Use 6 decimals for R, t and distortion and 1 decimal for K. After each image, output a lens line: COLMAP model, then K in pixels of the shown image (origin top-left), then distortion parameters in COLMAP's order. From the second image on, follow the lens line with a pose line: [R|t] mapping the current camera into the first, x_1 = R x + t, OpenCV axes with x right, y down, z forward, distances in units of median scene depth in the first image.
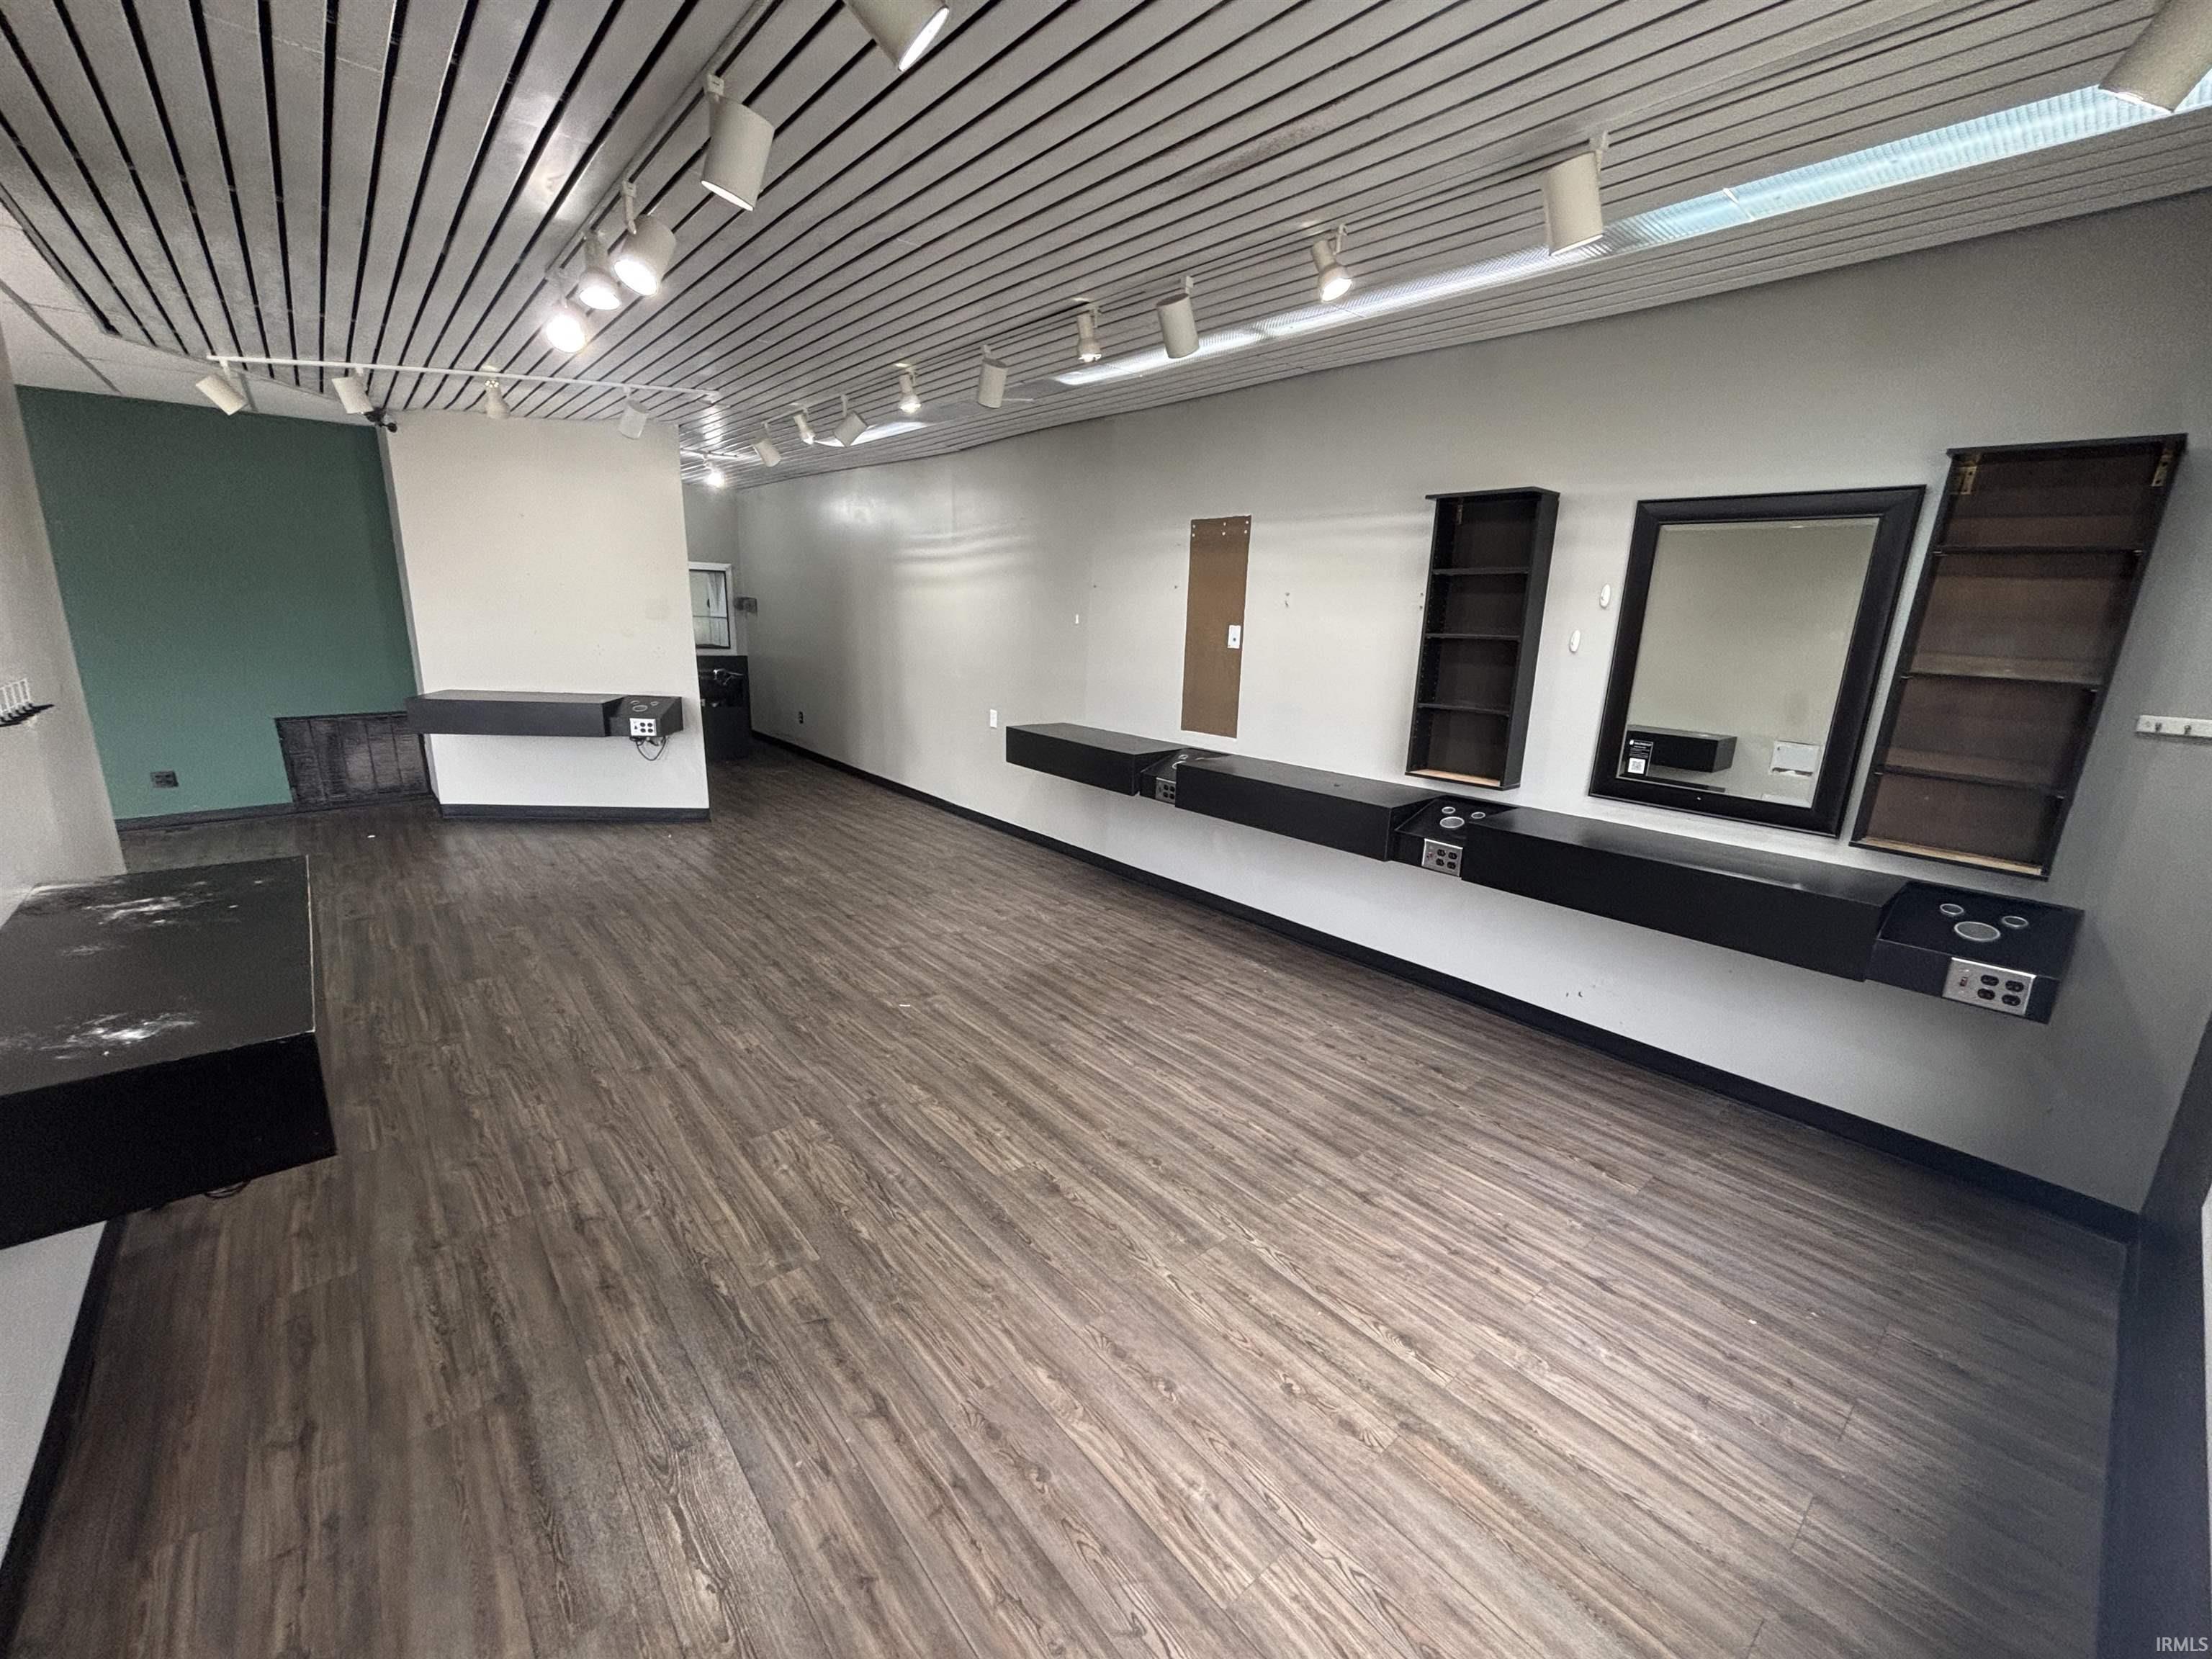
lens RADIAL K [[894.9, 0, 1110.6], [0, 894.9, 840.3], [0, 0, 1]] dist [0.002033, -0.001968]
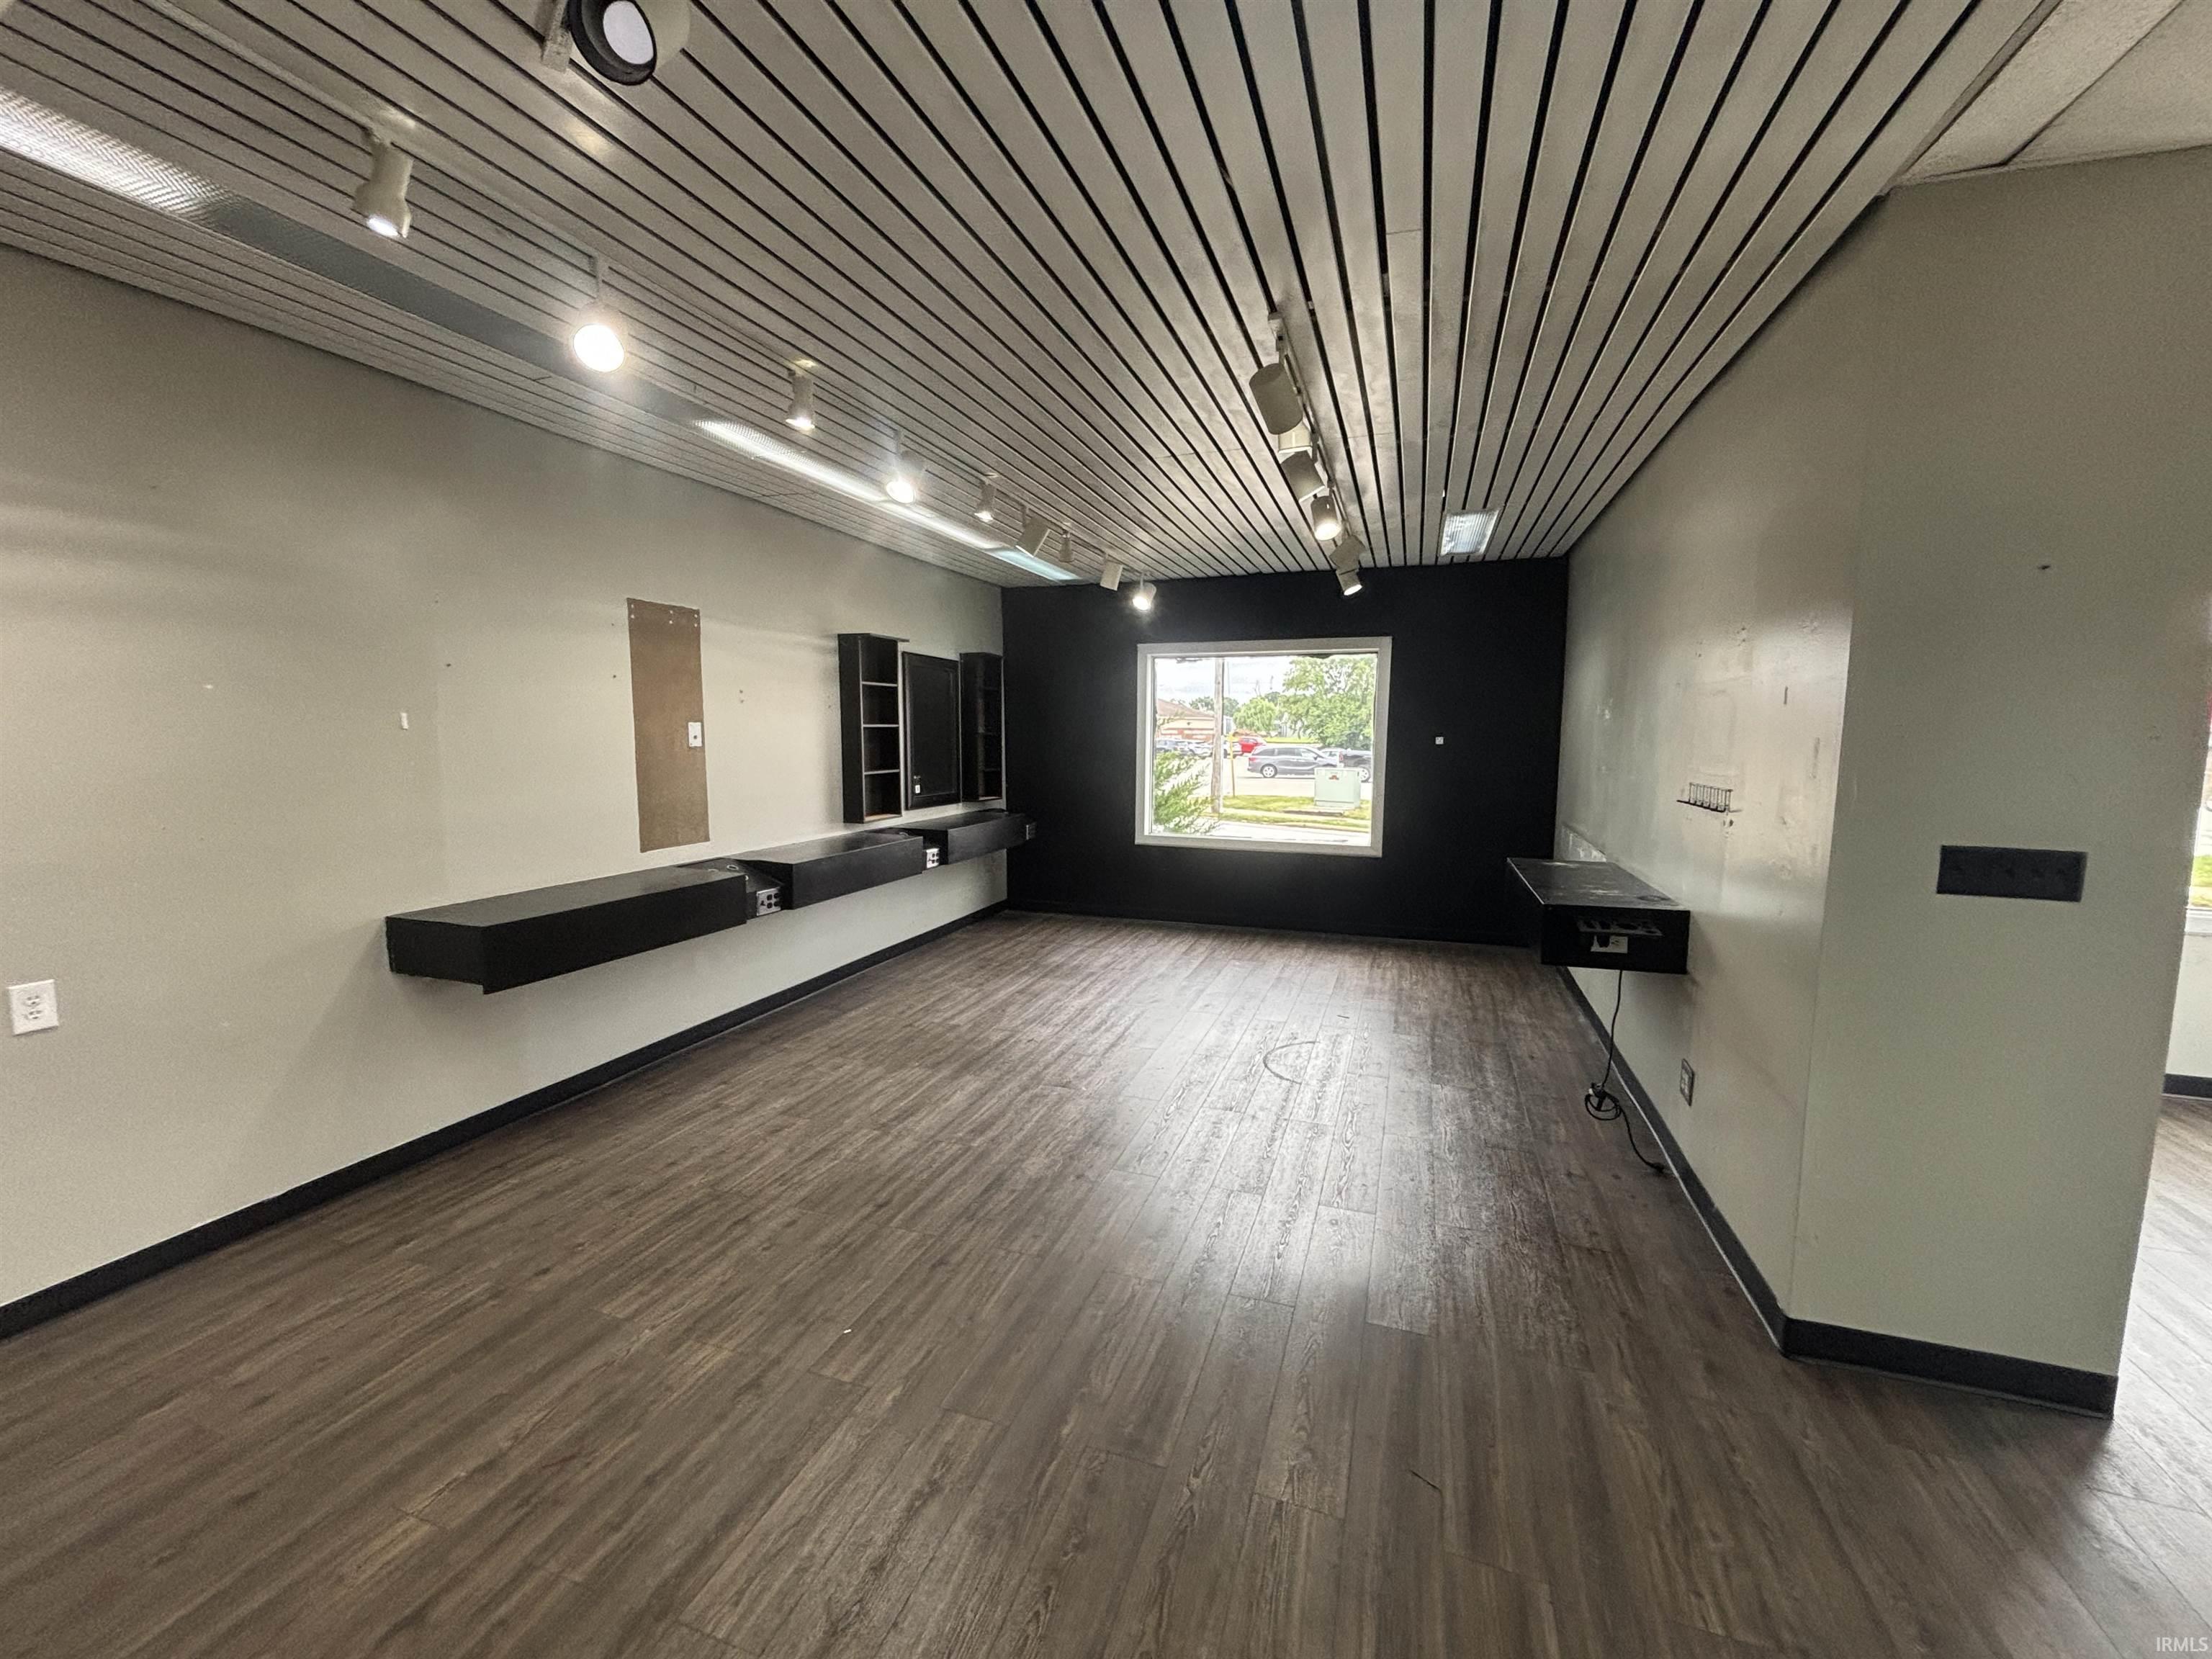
lens RADIAL K [[894.9, 0, 1092.9], [0, 894.9, 845.9], [0, 0, 1]] dist [0.002033, -0.001968]
pose [[-0.494672, -0.142772, 0.857272, -0.868114], [0.199681, 0.941353, 0.271997, -0.288370], [-0.845829, 0.305730, -0.437152, 1.090575]]
